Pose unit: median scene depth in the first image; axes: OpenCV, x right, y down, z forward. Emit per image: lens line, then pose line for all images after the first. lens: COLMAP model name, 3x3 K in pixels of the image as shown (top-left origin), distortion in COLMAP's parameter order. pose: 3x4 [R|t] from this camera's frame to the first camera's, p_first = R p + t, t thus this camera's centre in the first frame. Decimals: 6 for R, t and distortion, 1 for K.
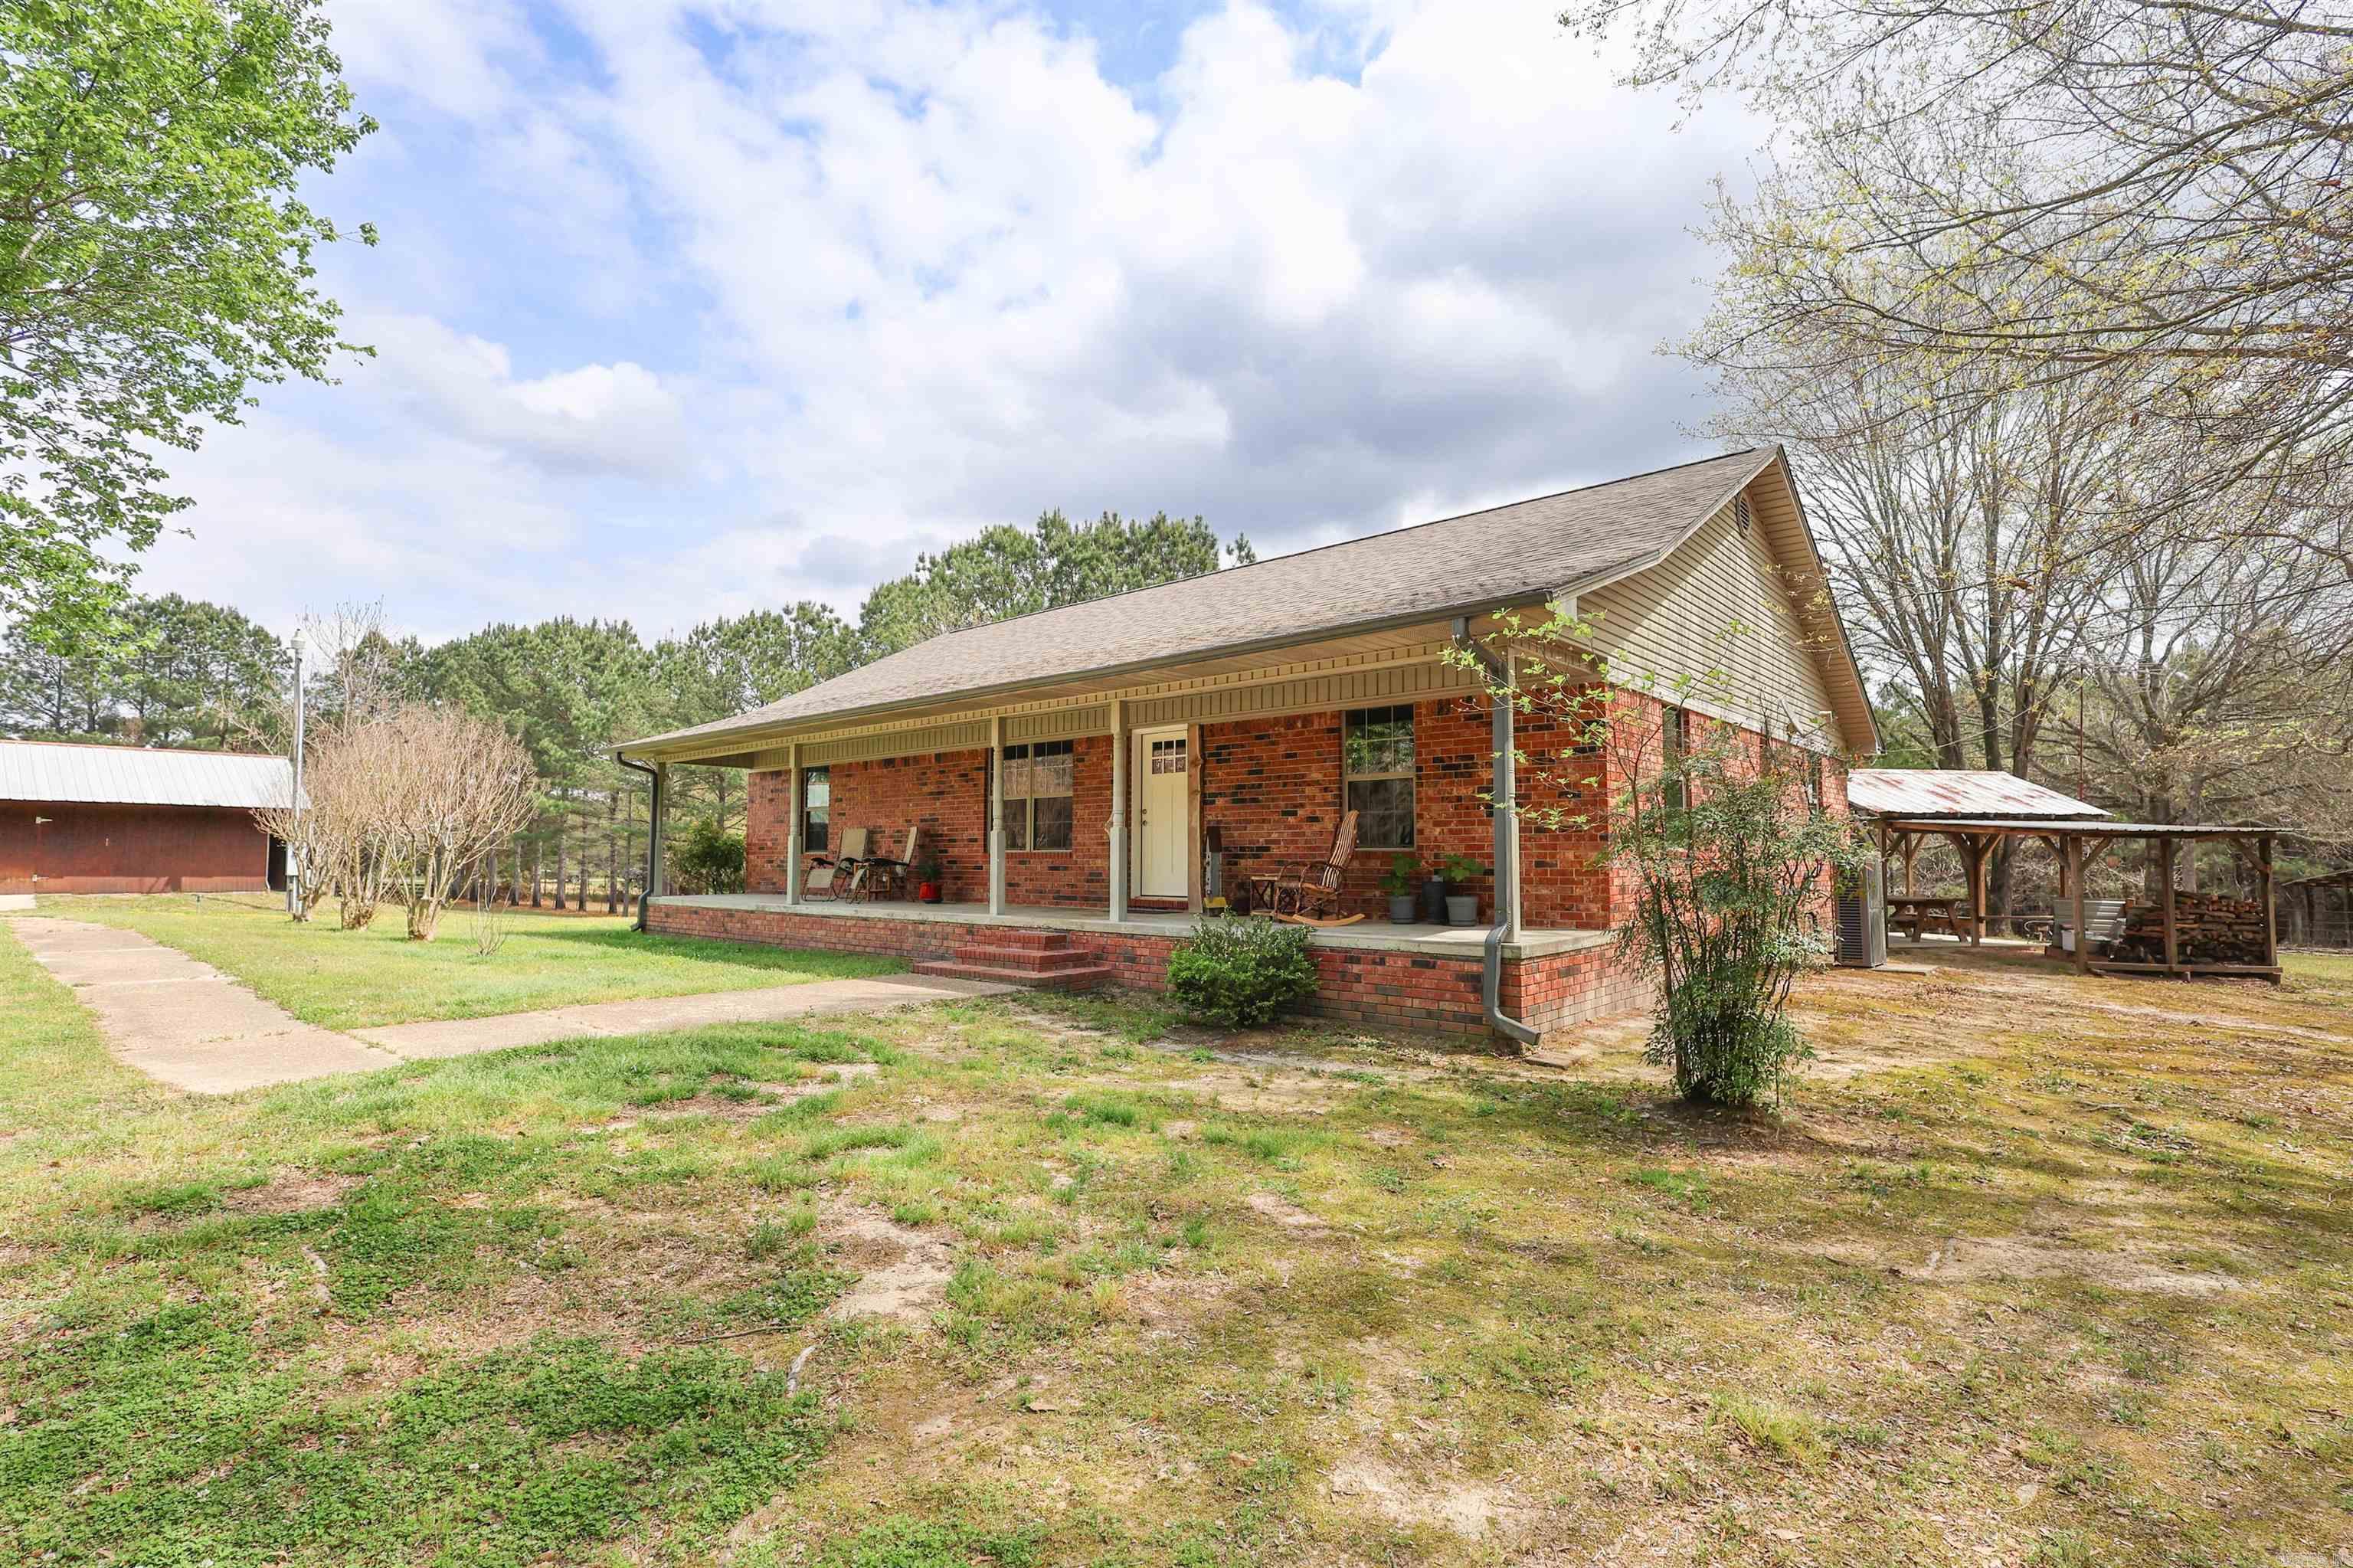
lens RADIAL K [[1081.6, 0, 1176.5], [0, 1081.6, 784.0], [0, 0, 1]] dist [-0.000765, 0.000007]
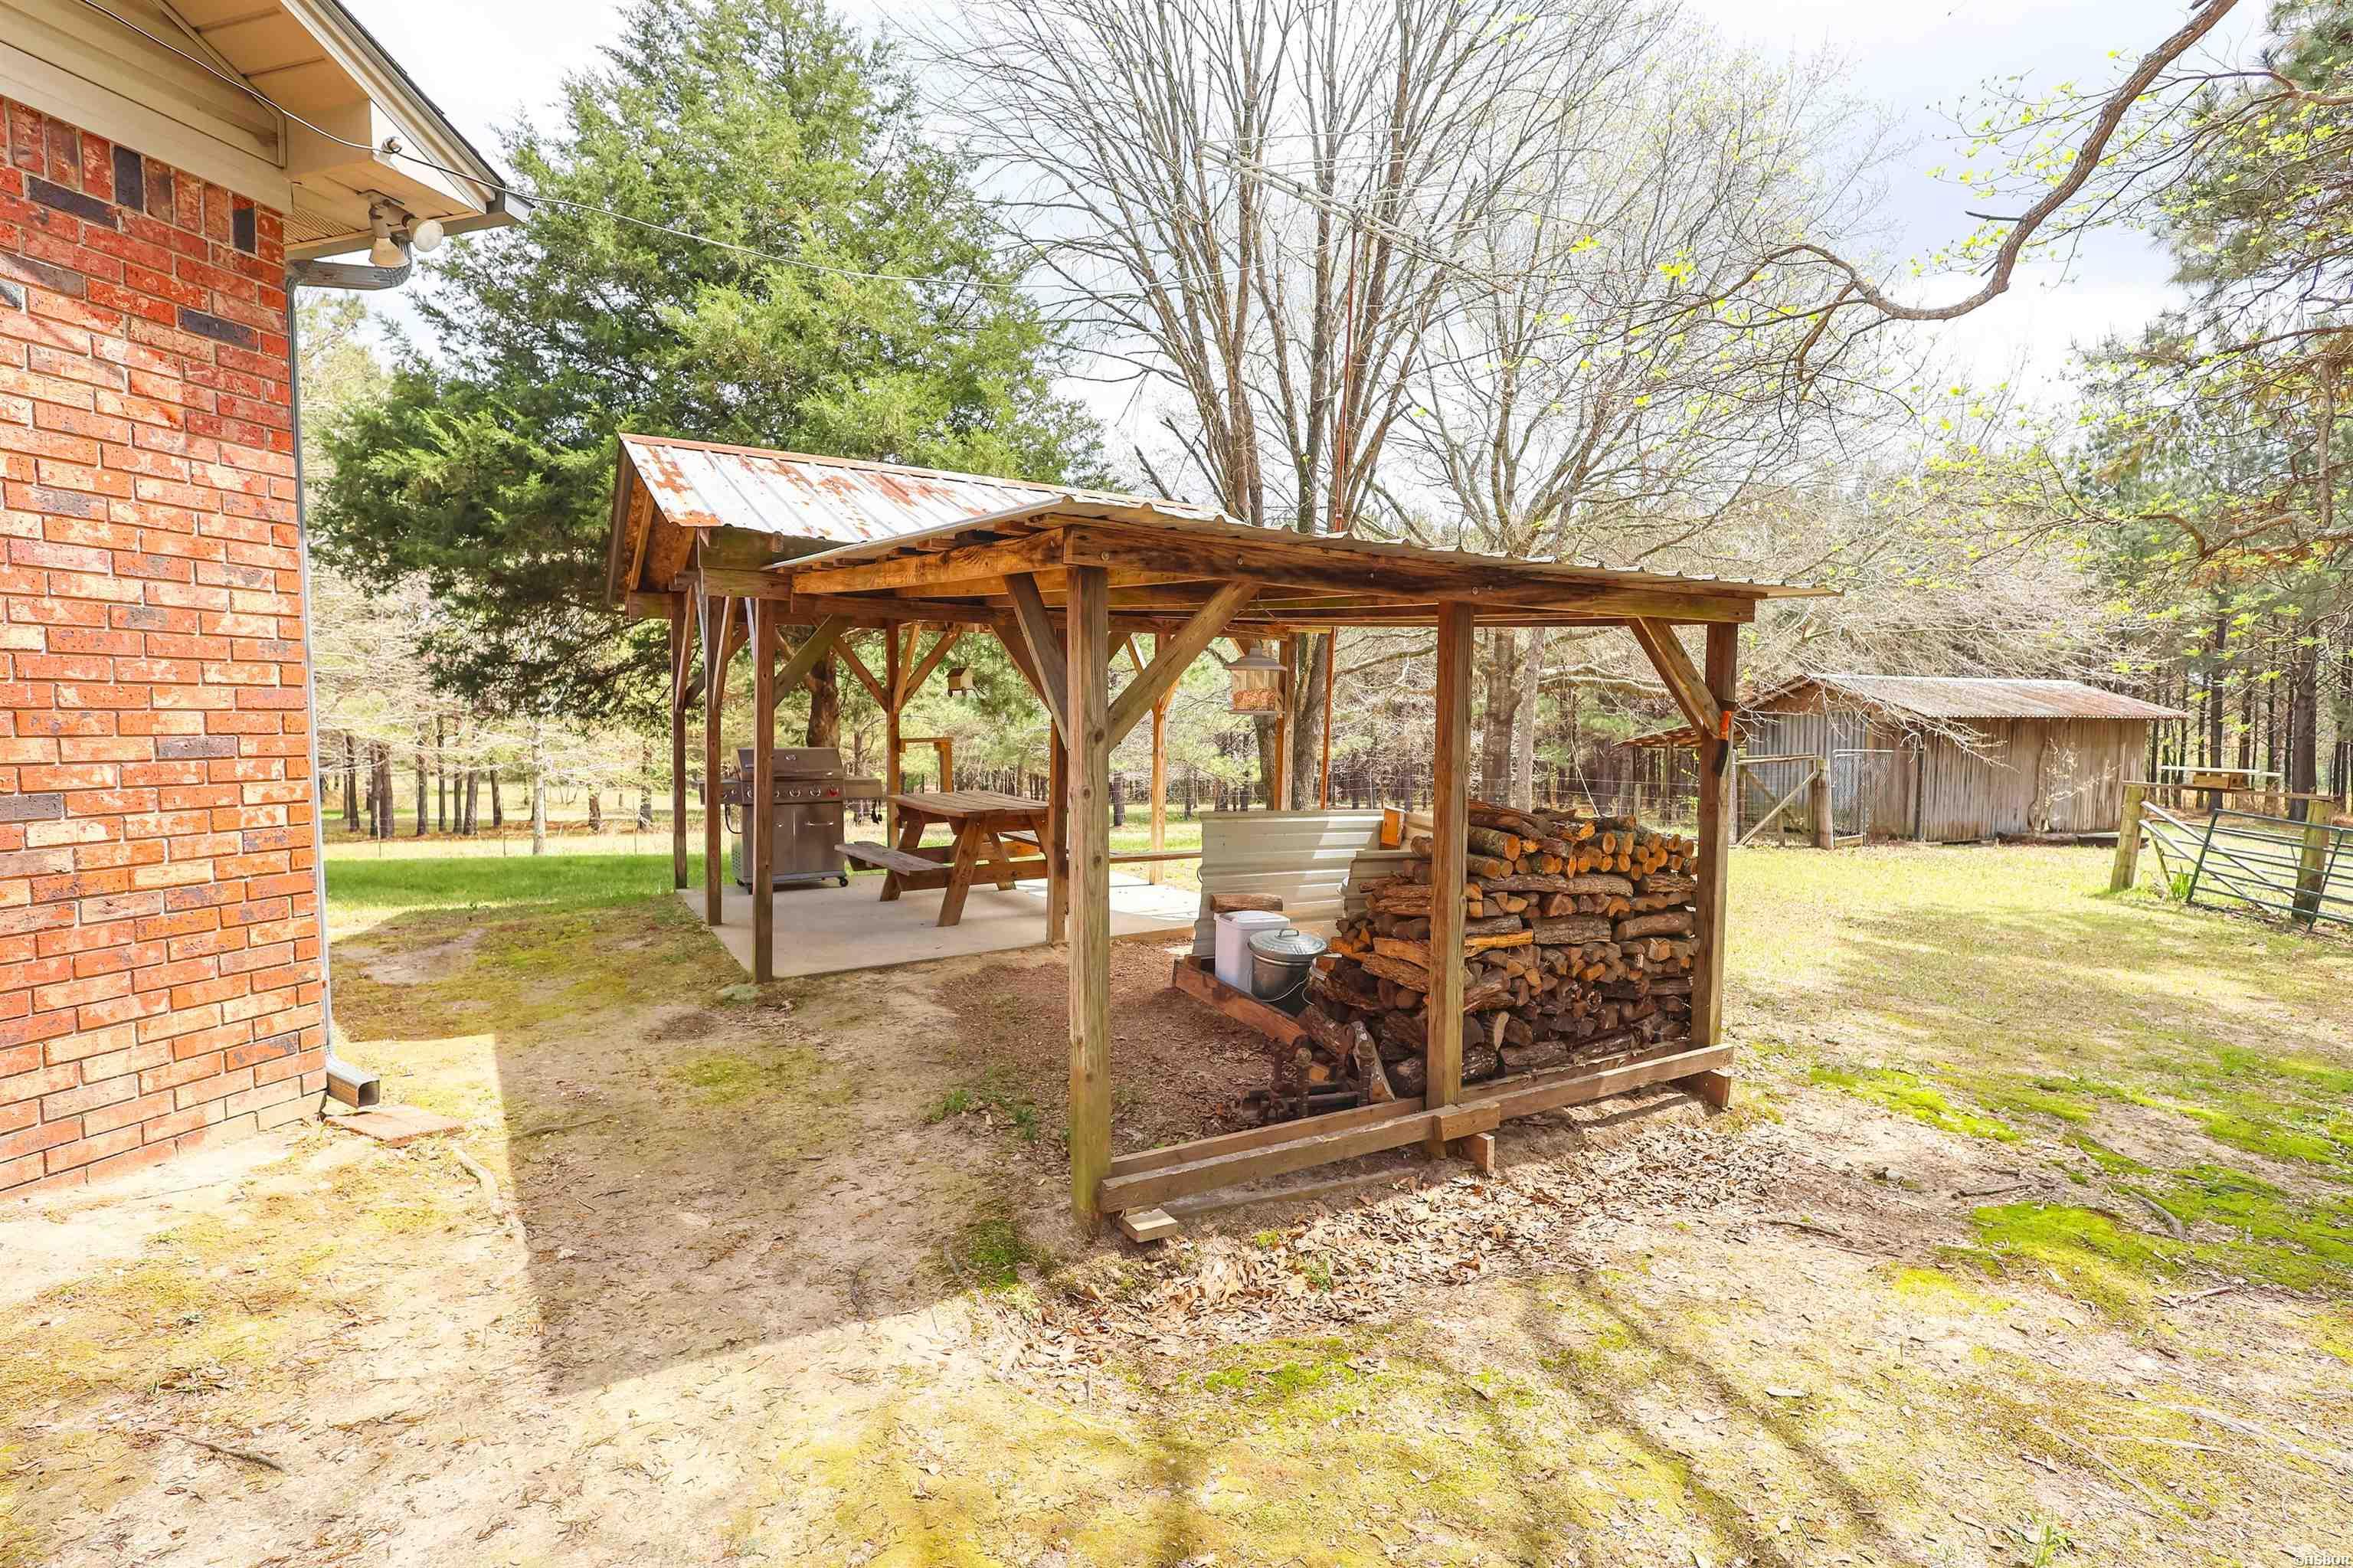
lens RADIAL K [[1081.6, 0, 1176.5], [0, 1081.6, 784.0], [0, 0, 1]] dist [-0.000765, 0.000007]
pose [[0.906818, -0.032123, 0.420297, 0.365238], [-0.022518, 0.991977, 0.124400, 0.030755], [-0.420921, -0.122273, 0.898819, 0.388014]]
